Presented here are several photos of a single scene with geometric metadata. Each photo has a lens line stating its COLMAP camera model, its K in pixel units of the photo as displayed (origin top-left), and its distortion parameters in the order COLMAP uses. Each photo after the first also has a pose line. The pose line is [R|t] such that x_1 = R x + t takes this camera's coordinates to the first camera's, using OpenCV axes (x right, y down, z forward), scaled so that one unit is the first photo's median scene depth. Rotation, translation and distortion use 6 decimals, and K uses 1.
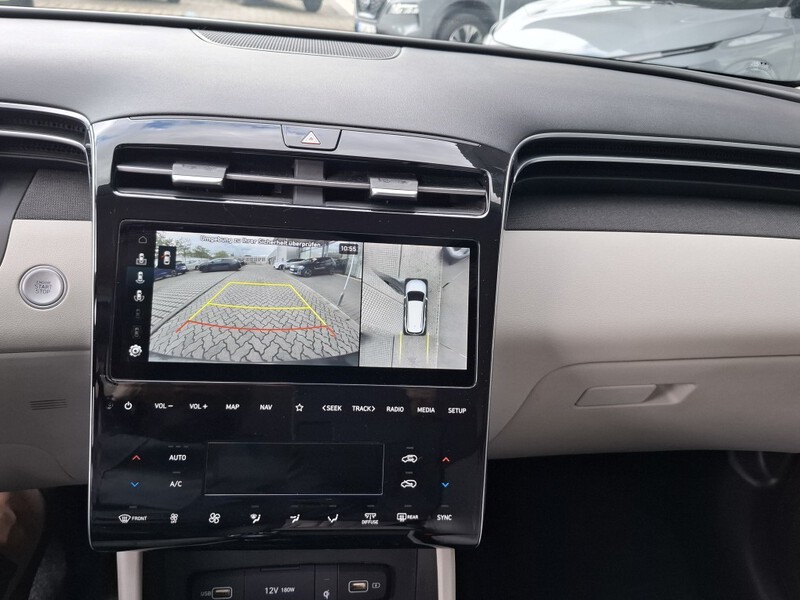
lens RADIAL K [[724.4, 0, 400.0], [0, 724.4, 300.0], [0, 0, 1]] dist [0.248832, -0.537970]
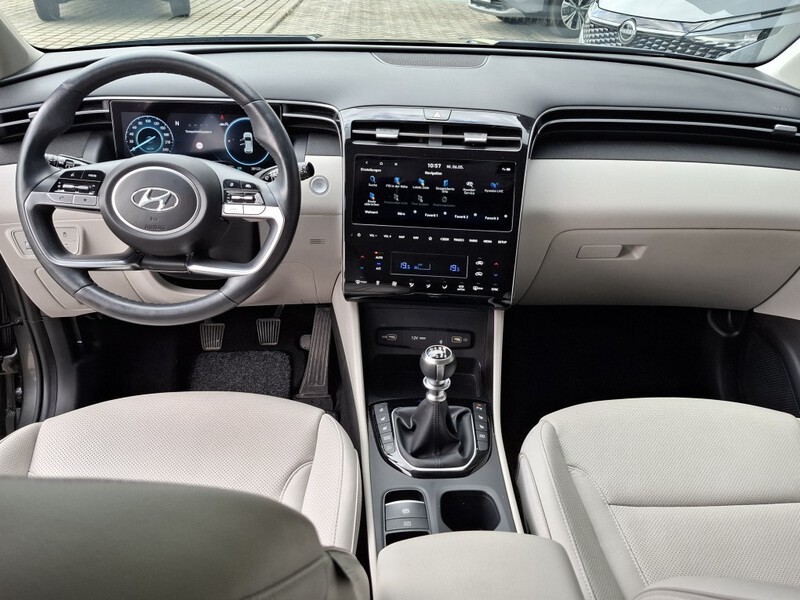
lens RADIAL K [[724.4, 0, 400.0], [0, 724.4, 300.0], [0, 0, 1]] dist [0.248832, -0.537970]
pose [[0.988943, 0.018219, -0.147170, 0.096889], [-0.010618, 0.998577, 0.052270, 0.208597], [0.147912, -0.050129, 0.987729, -1.163129]]
